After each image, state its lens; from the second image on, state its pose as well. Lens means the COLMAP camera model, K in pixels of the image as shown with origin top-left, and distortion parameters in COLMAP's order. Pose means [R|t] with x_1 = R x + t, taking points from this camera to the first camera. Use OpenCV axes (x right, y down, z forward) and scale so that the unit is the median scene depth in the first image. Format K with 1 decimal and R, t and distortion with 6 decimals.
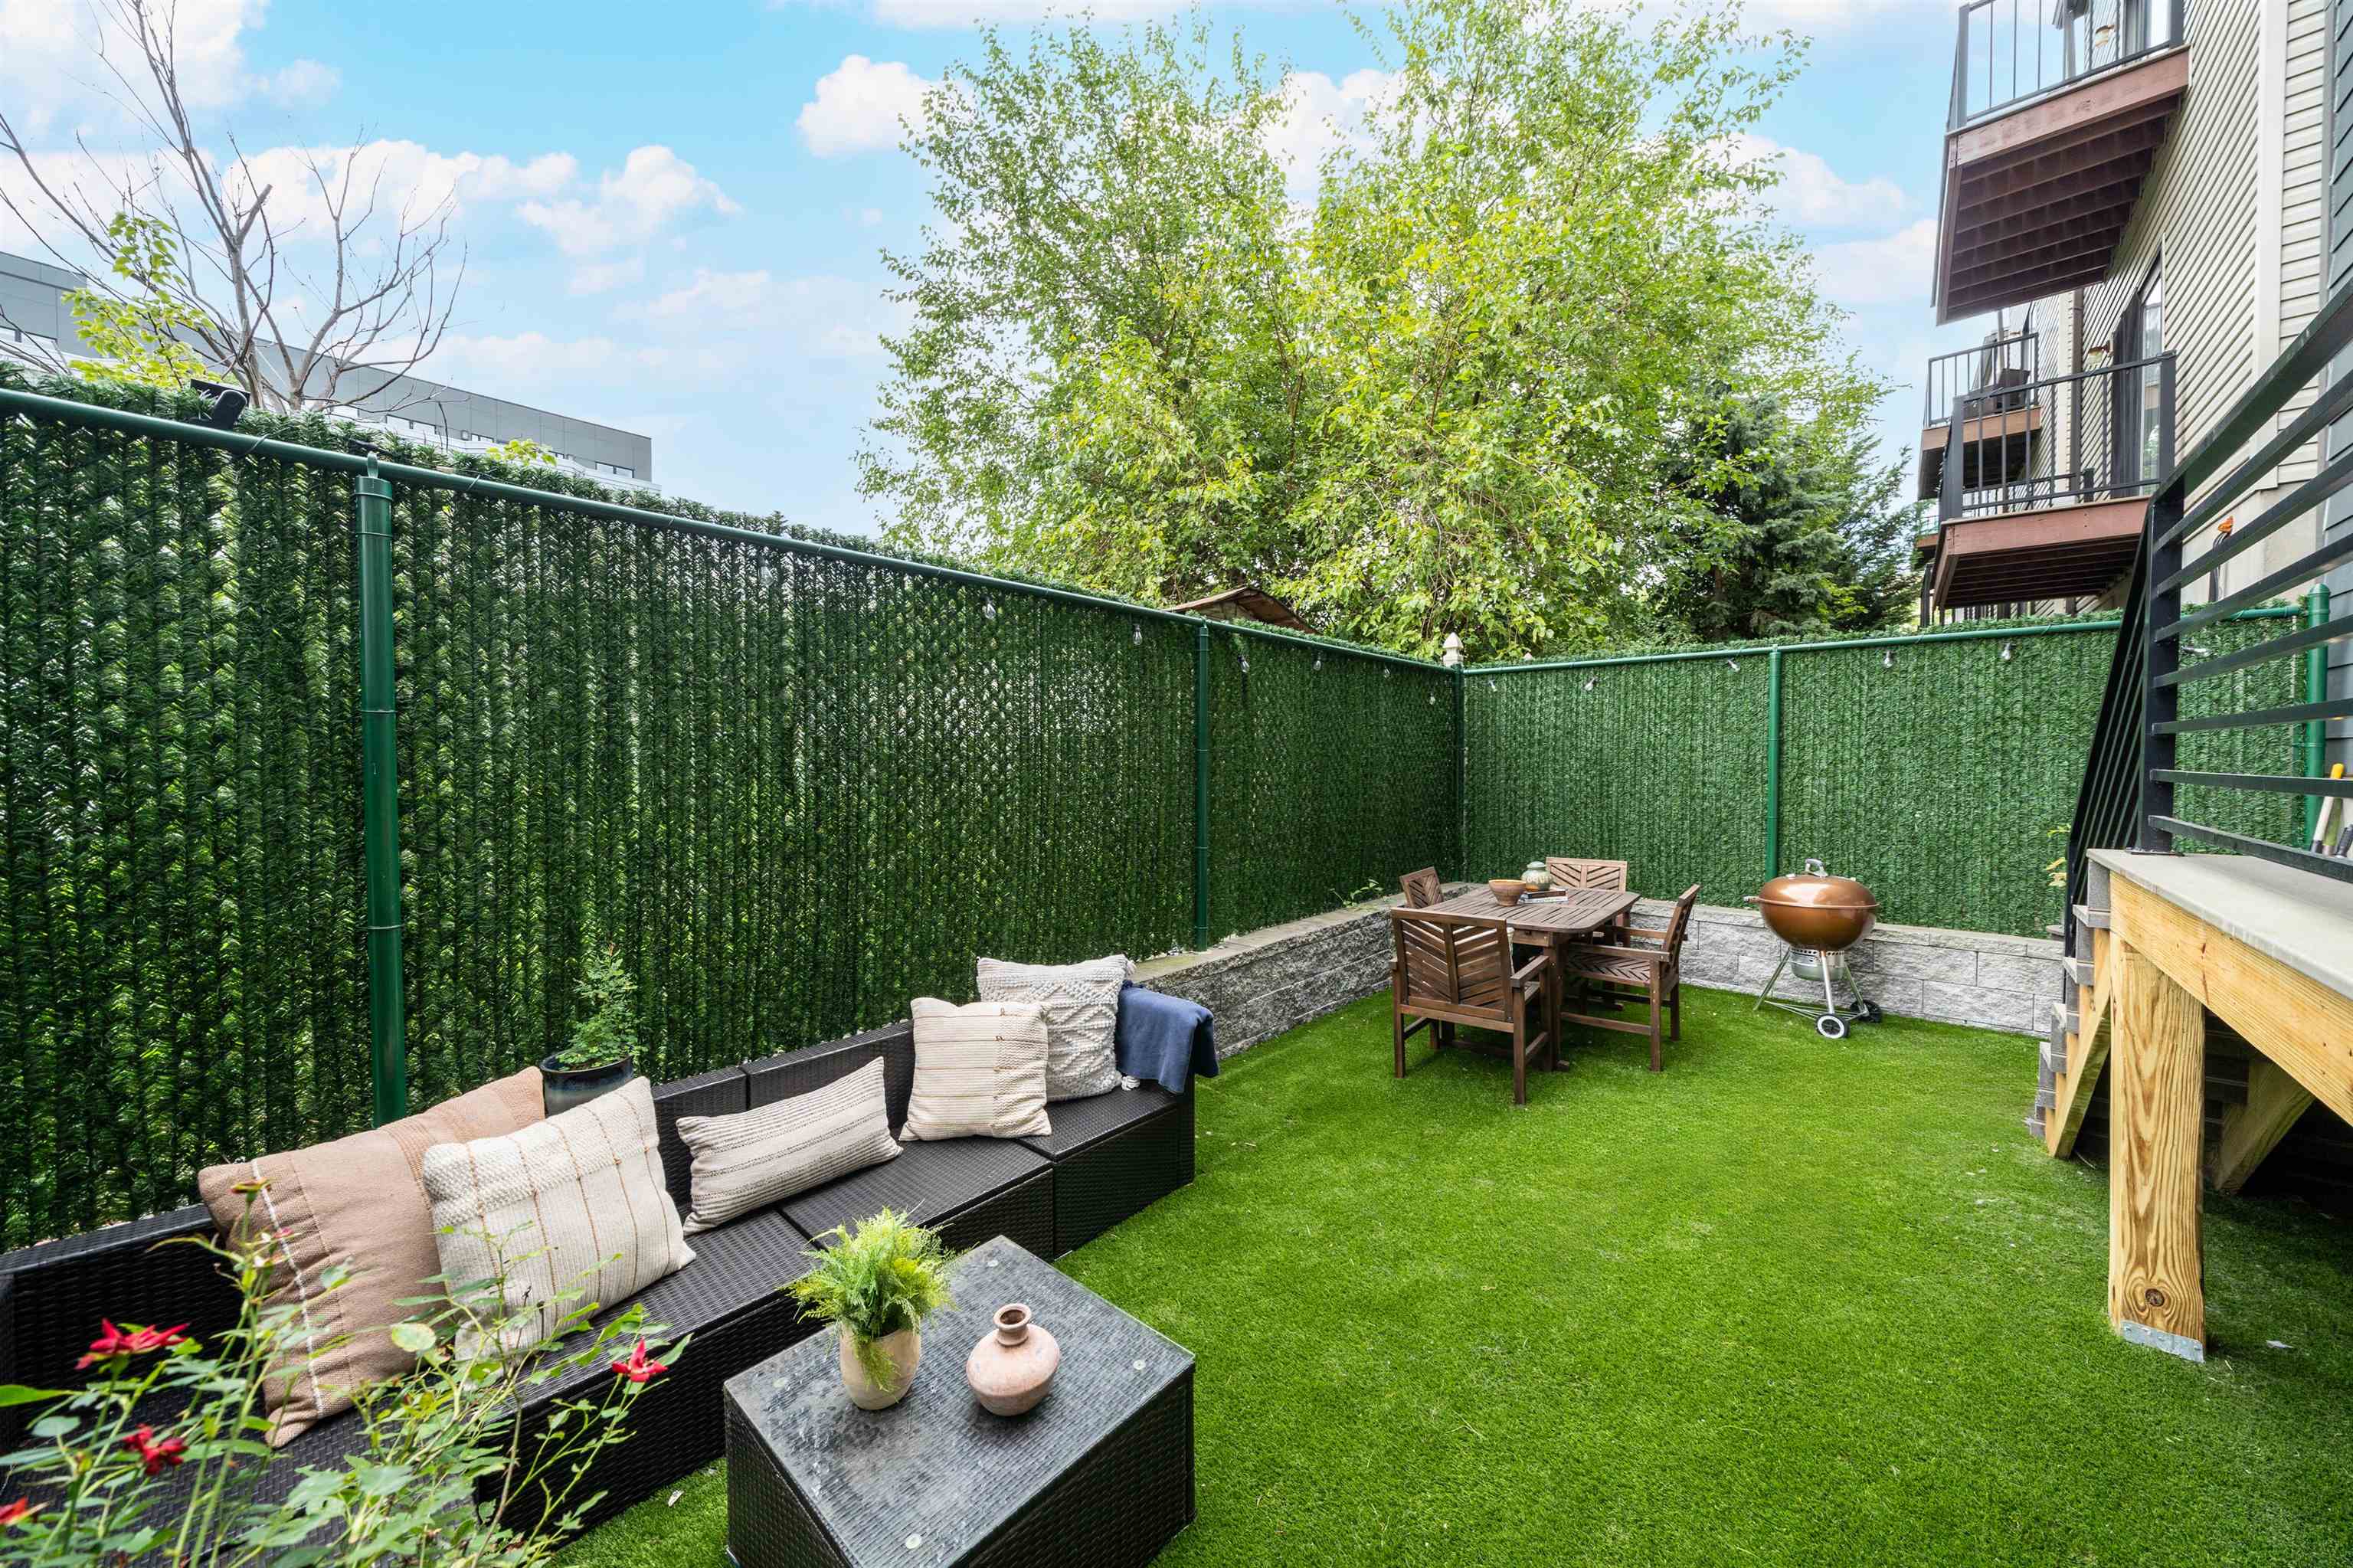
lens RADIAL K [[803.3, 0, 1174.3], [0, 803.3, 786.9], [0, 0, 1]] dist [-0.001874, 0.000185]
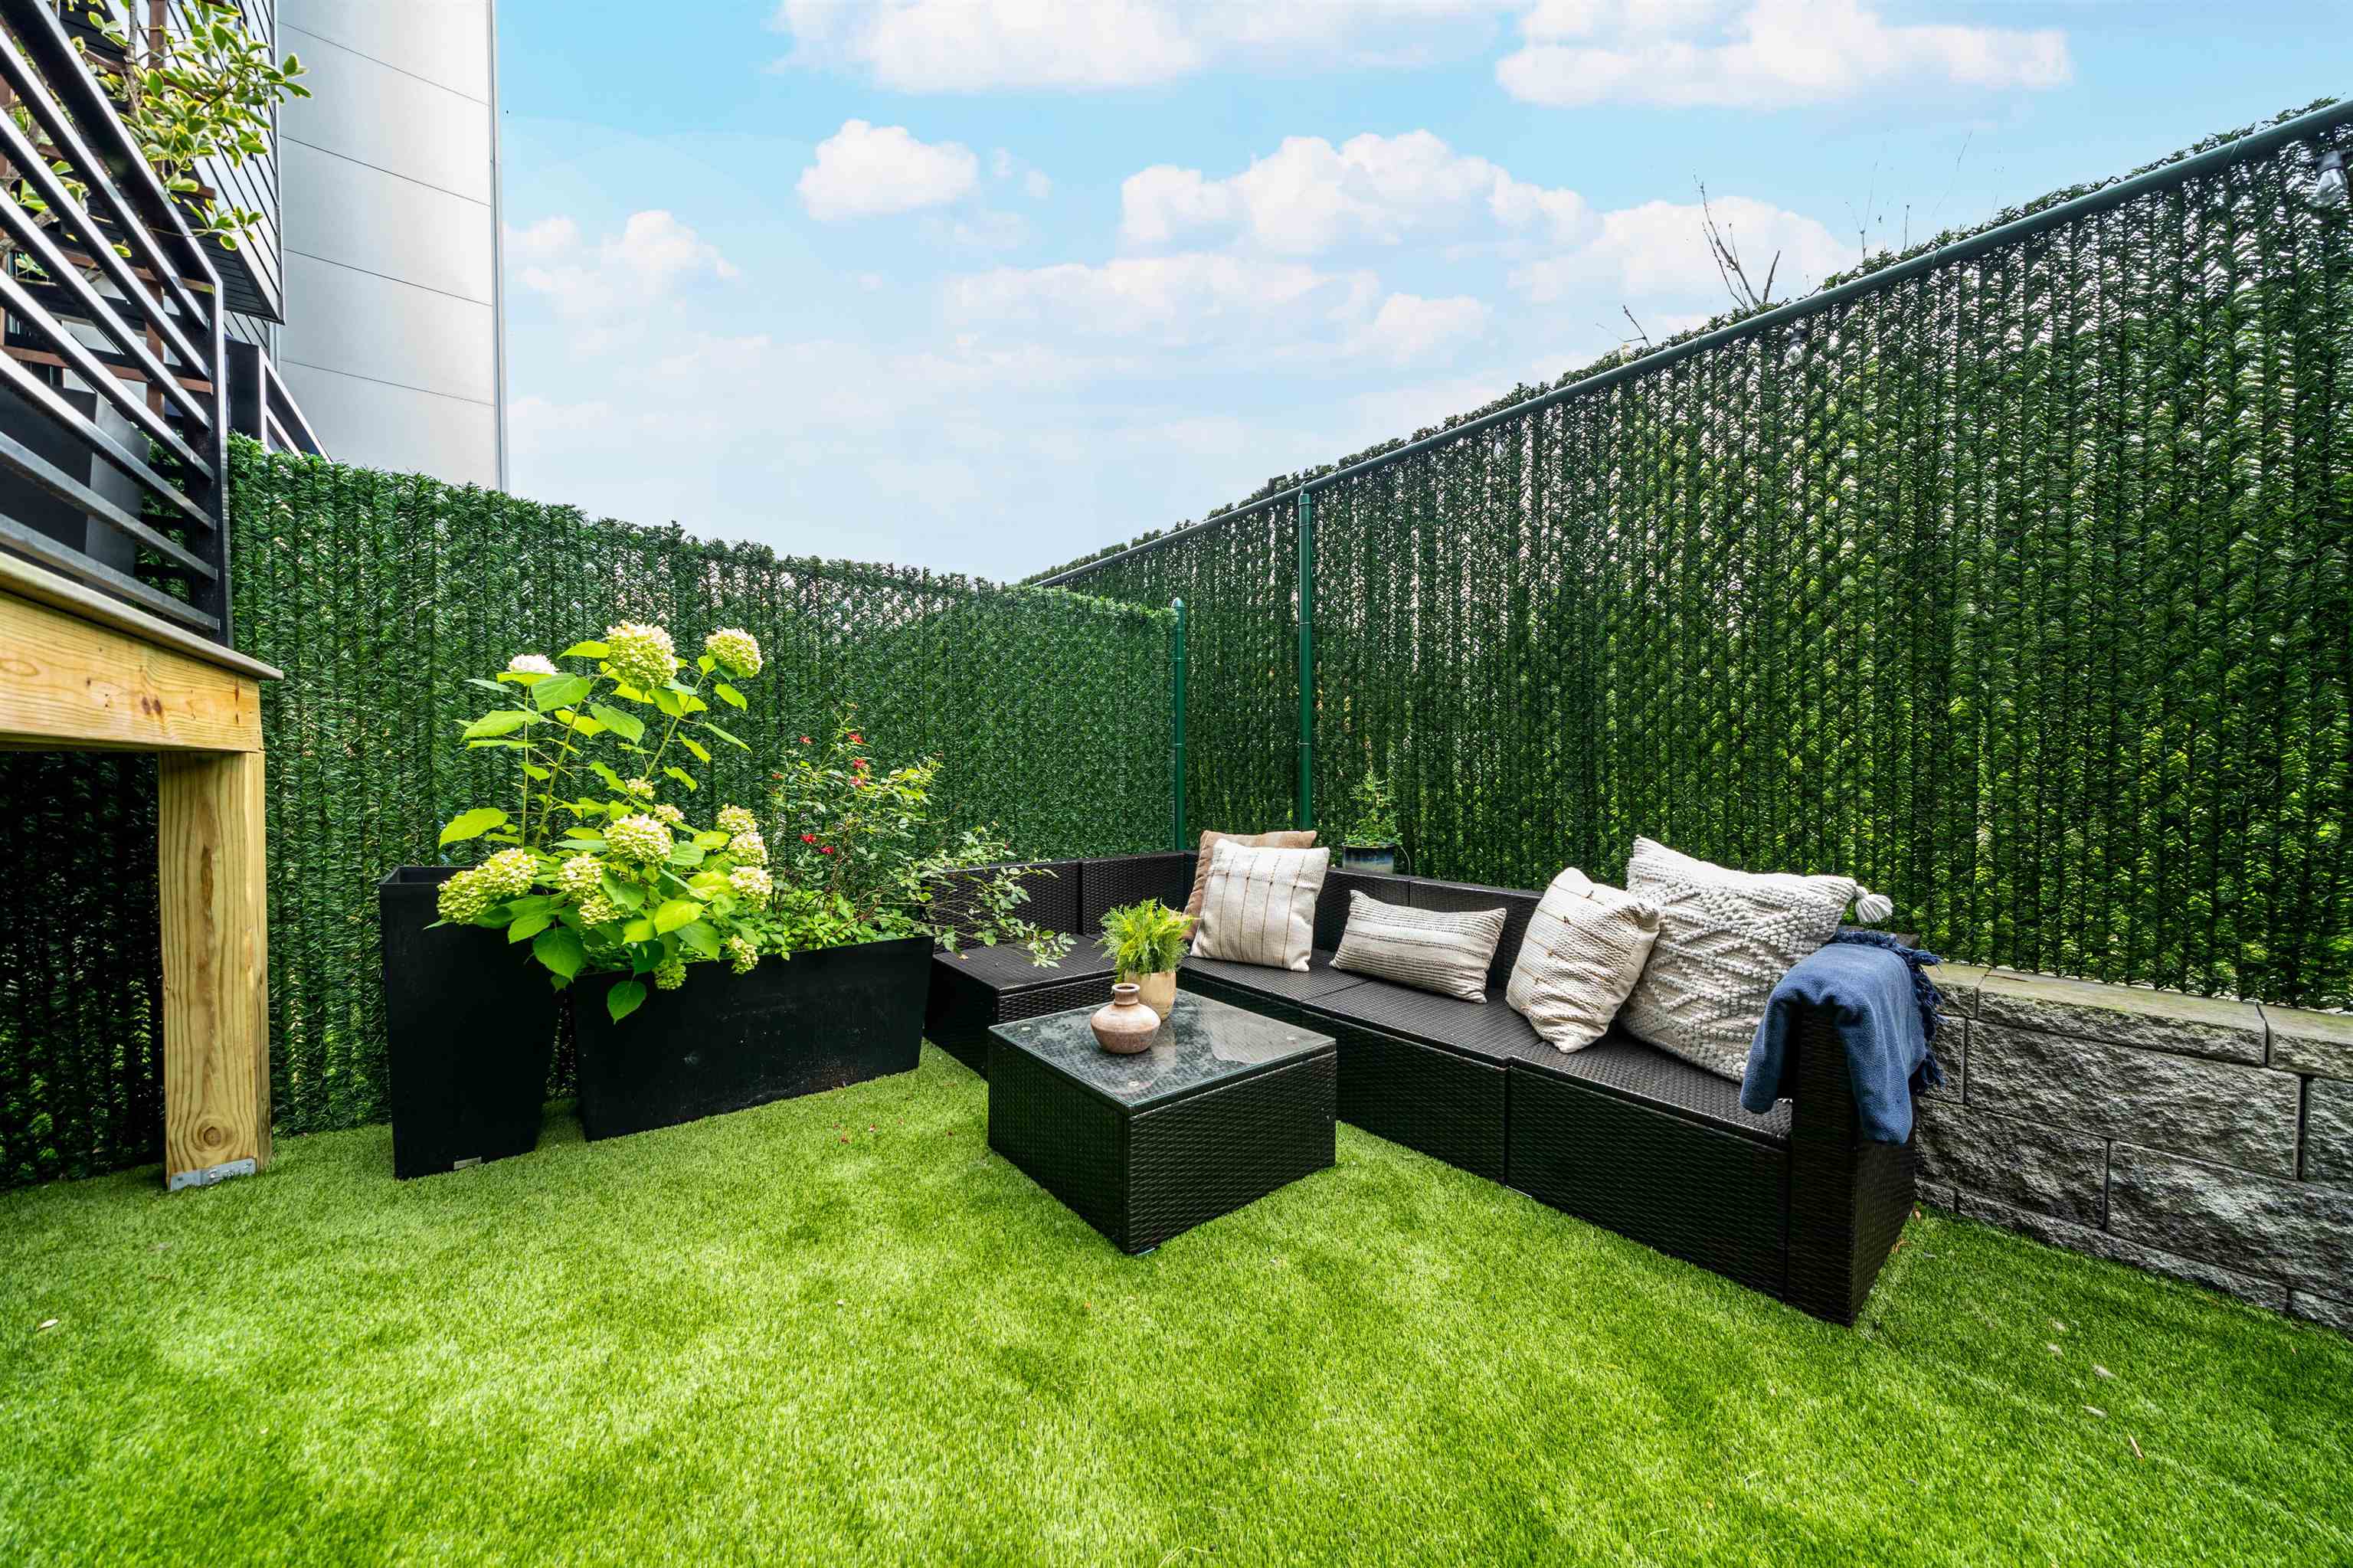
lens RADIAL K [[803.3, 0, 1174.3], [0, 803.3, 786.9], [0, 0, 1]] dist [-0.001874, 0.000185]
pose [[-0.144290, 0.029023, -0.989110, 0.354742], [-0.024292, 0.999165, 0.032861, 0.092267], [0.989237, 0.028769, -0.143464, 0.409128]]
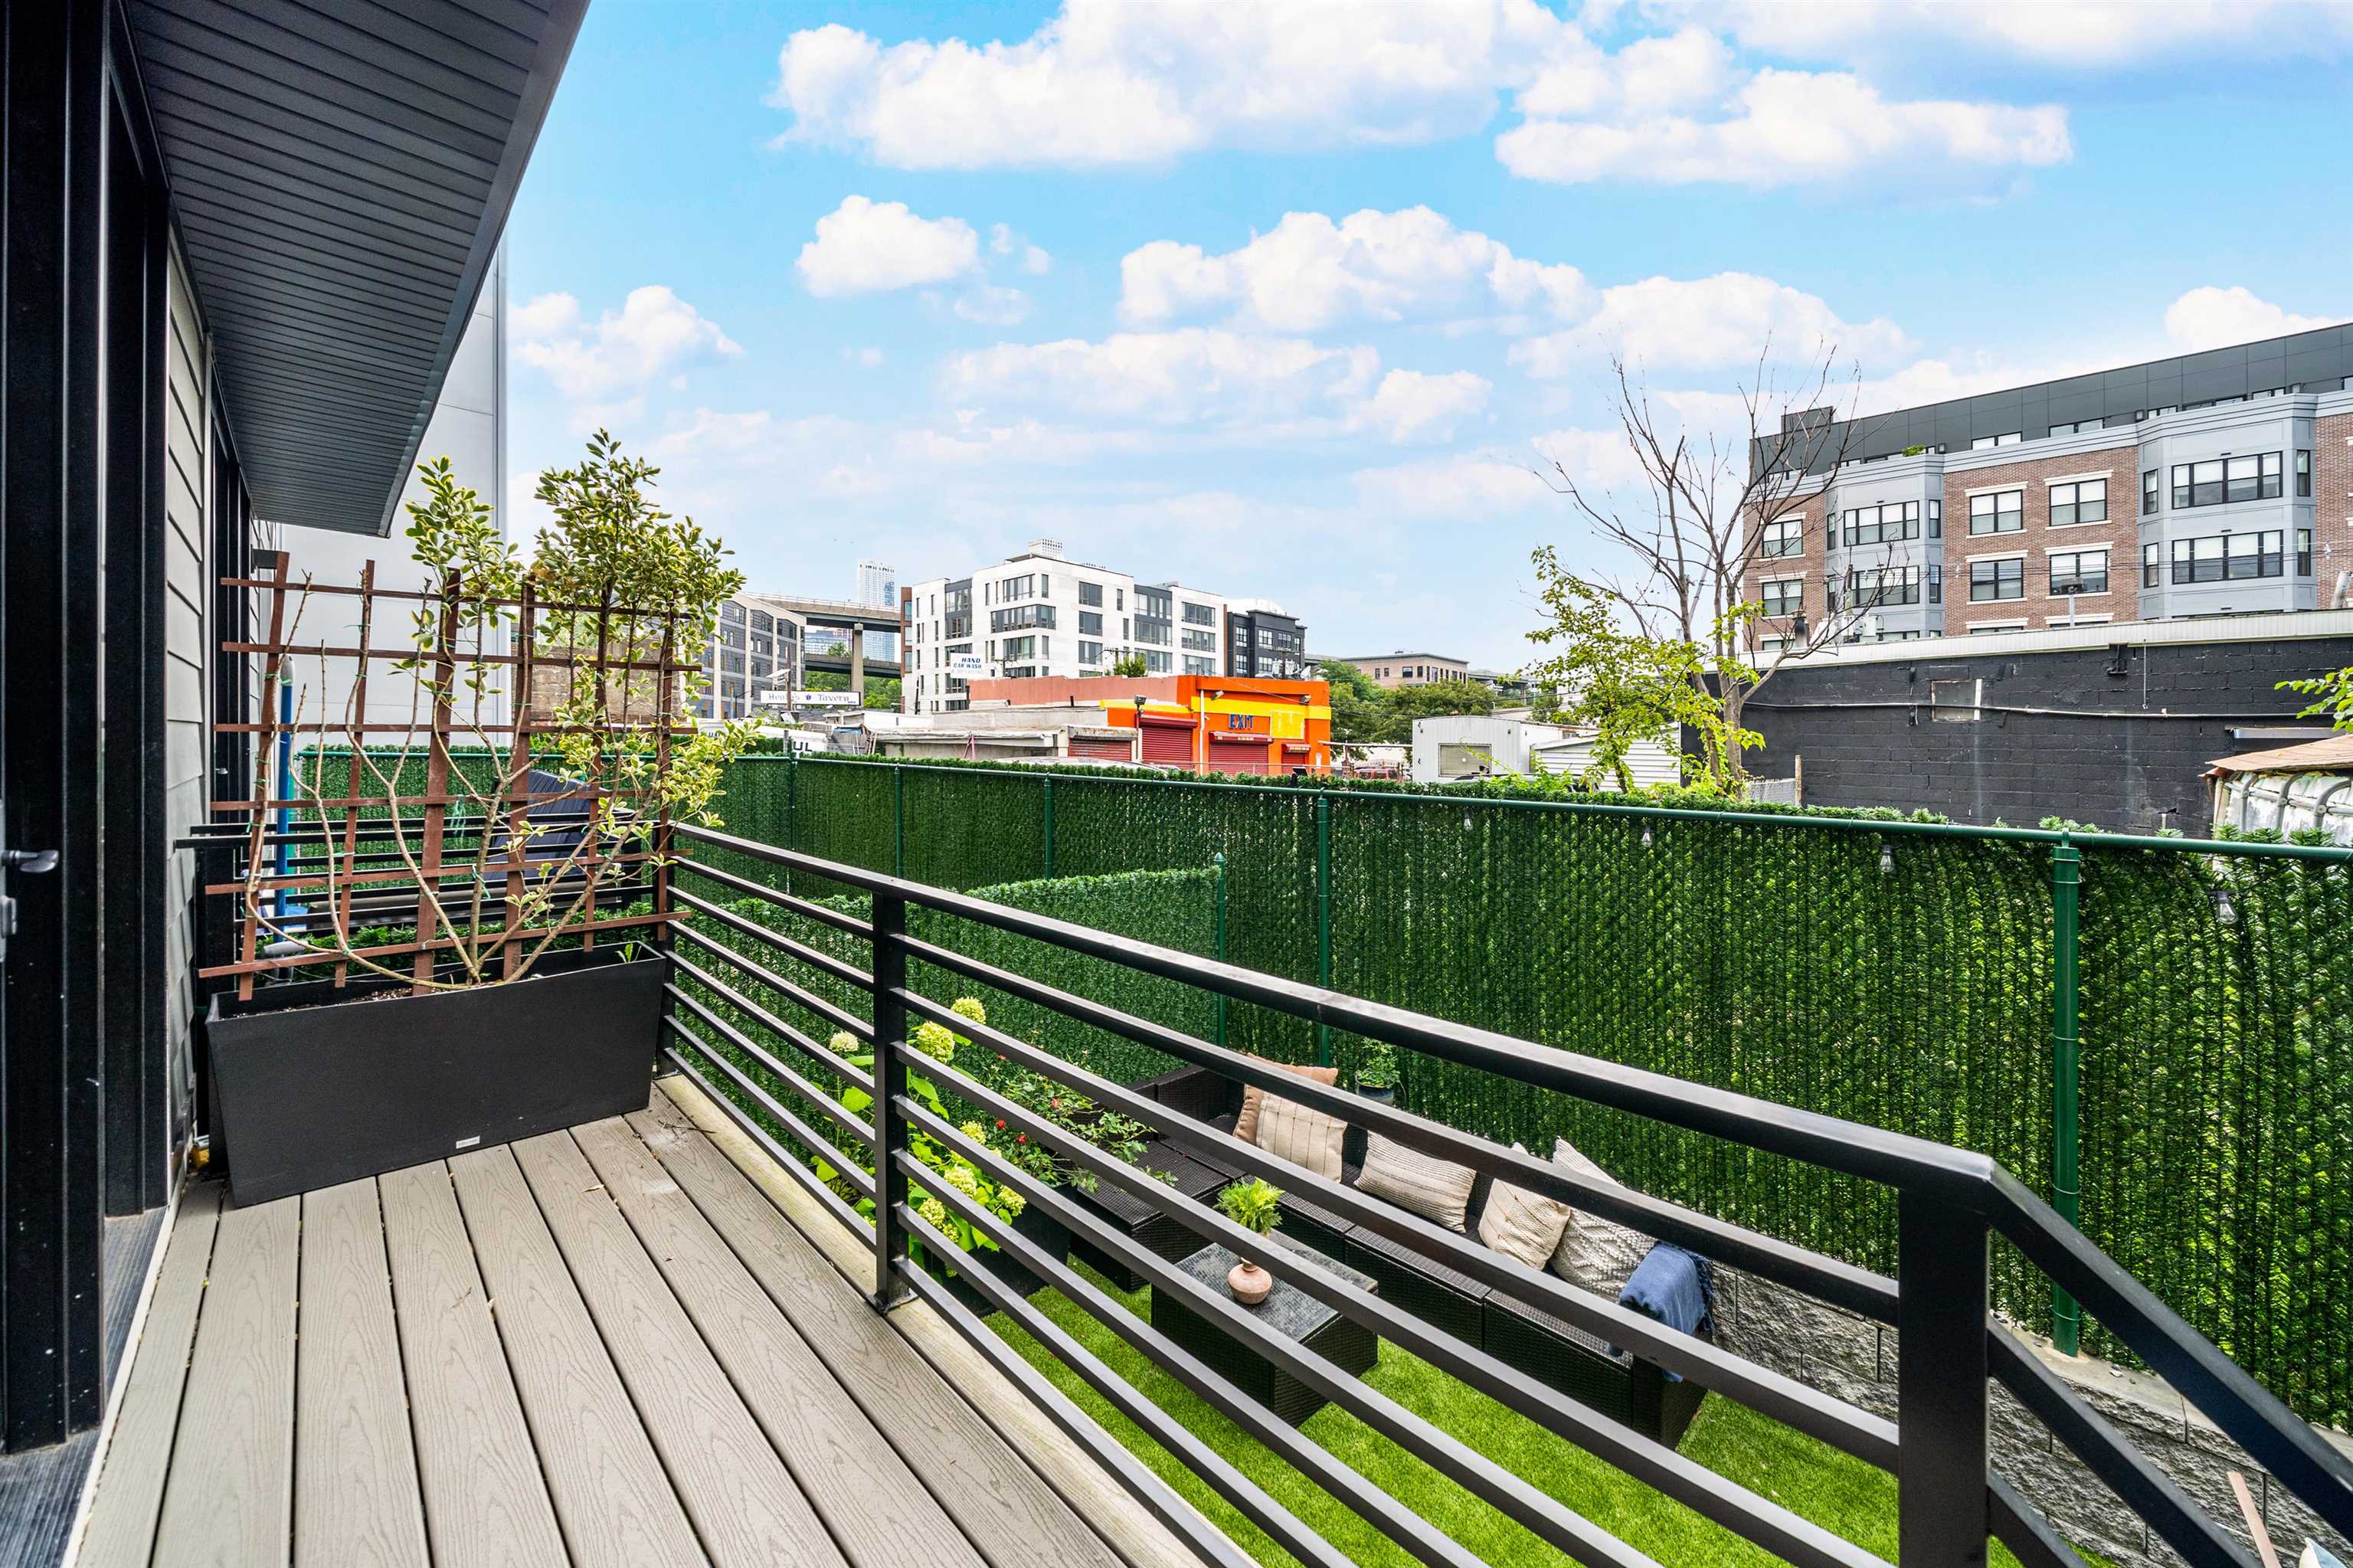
lens RADIAL K [[880.8, 0, 1163.6], [0, 880.8, 729.9], [0, 0, 1]] dist [0.000535, -0.000036]
pose [[-0.066022, -0.000081, -0.997818, 0.699125], [-0.027444, 0.999622, 0.001735, -0.242469], [0.997441, 0.027498, -0.066000, 0.286075]]
